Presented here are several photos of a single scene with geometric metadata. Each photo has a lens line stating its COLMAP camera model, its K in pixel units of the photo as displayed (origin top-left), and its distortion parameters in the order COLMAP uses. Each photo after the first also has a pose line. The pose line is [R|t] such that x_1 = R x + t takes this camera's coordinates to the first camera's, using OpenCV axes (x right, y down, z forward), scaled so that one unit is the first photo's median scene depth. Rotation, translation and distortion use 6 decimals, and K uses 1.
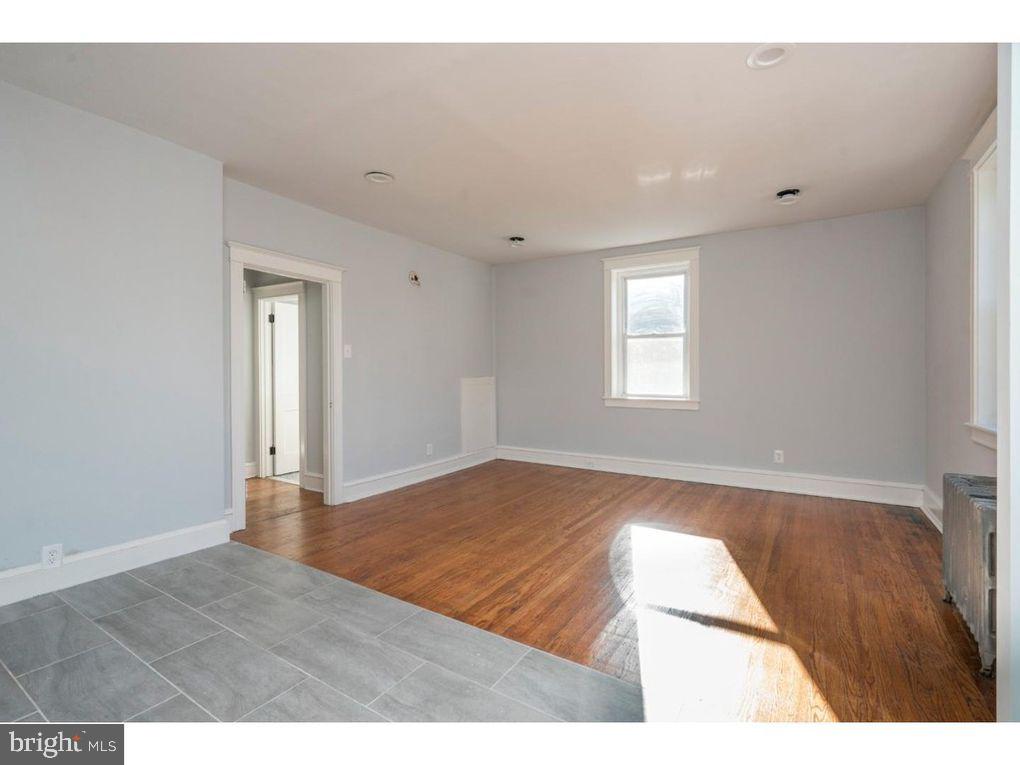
lens RADIAL K [[467.4, 0, 510.0], [0, 467.4, 382.5], [0, 0, 1]] dist [-0.000817, 0.000338]
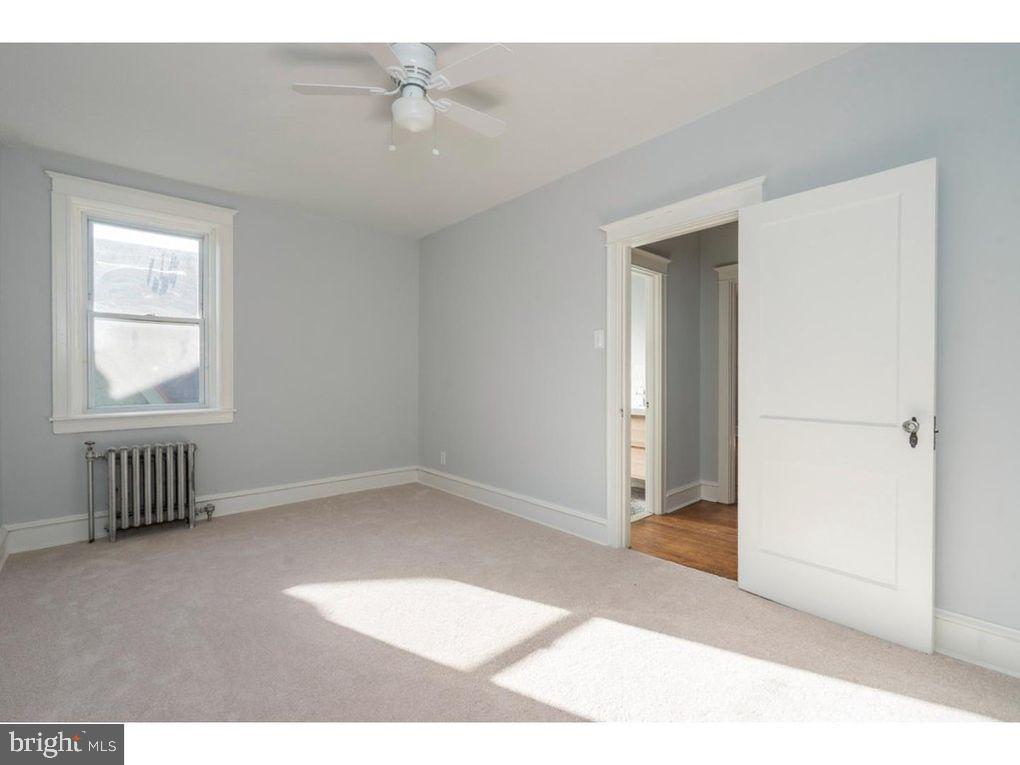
lens RADIAL K [[464.4, 0, 511.5], [0, 464.4, 378.3], [0, 0, 1]] dist [-0.003175, 0.000355]
pose [[0.263881, -0.010567, 0.964497, -0.325216], [0.022549, 0.999734, 0.004784, -0.011159], [-0.964292, 0.020486, 0.264049, 0.548217]]
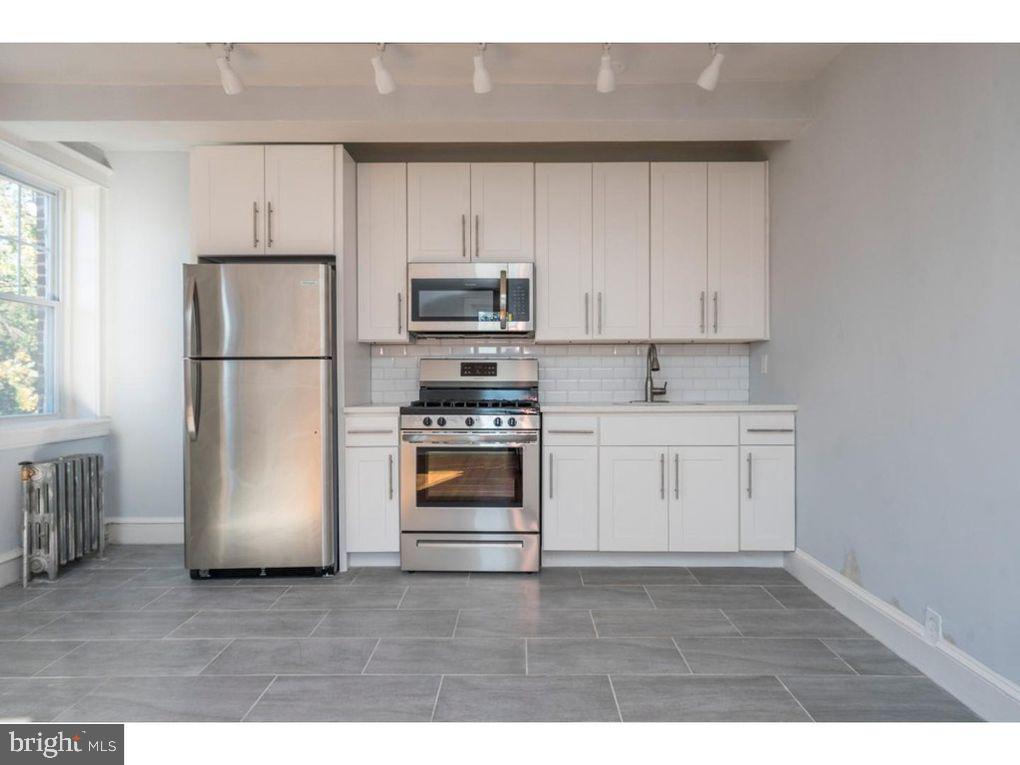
lens RADIAL K [[601.9, 0, 516.5], [0, 601.9, 380.8], [0, 0, 1]] dist [0.002879, 0.000757]
pose [[-0.845779, 0.008716, -0.533462, 0.009584], [-0.005447, 0.999673, 0.024968, -0.008612], [0.533506, 0.024023, -0.845455, 1.101686]]
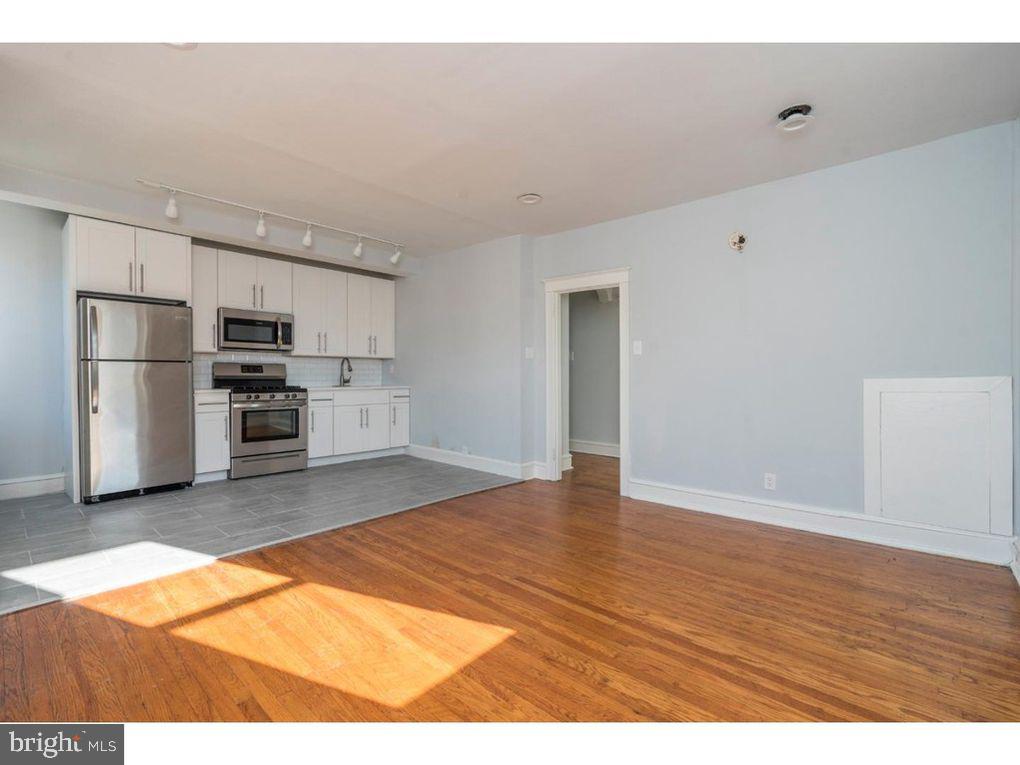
lens RADIAL K [[466.3, 0, 510.0], [0, 466.3, 382.5], [0, 0, 1]] dist [0.001010, 0.000094]
pose [[-0.161399, 0.017590, -0.986732, 0.931733], [-0.023780, 0.999482, 0.021707, -0.011226], [0.986603, 0.026968, -0.160897, 1.219603]]
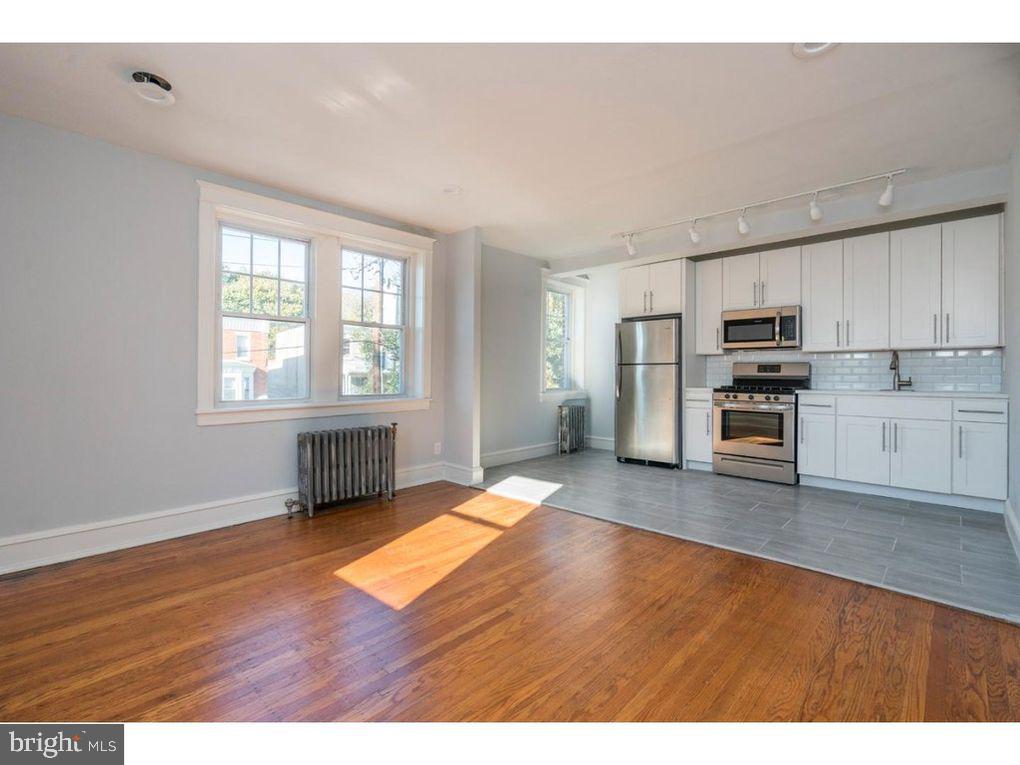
lens RADIAL K [[467.5, 0, 510.8], [0, 467.5, 373.2], [0, 0, 1]] dist [0.000446, 0.000009]
pose [[-0.982129, 0.002925, 0.188187, -0.001844], [0.006895, 0.999767, 0.020448, -0.024348], [-0.188084, 0.021380, -0.981920, 1.787730]]
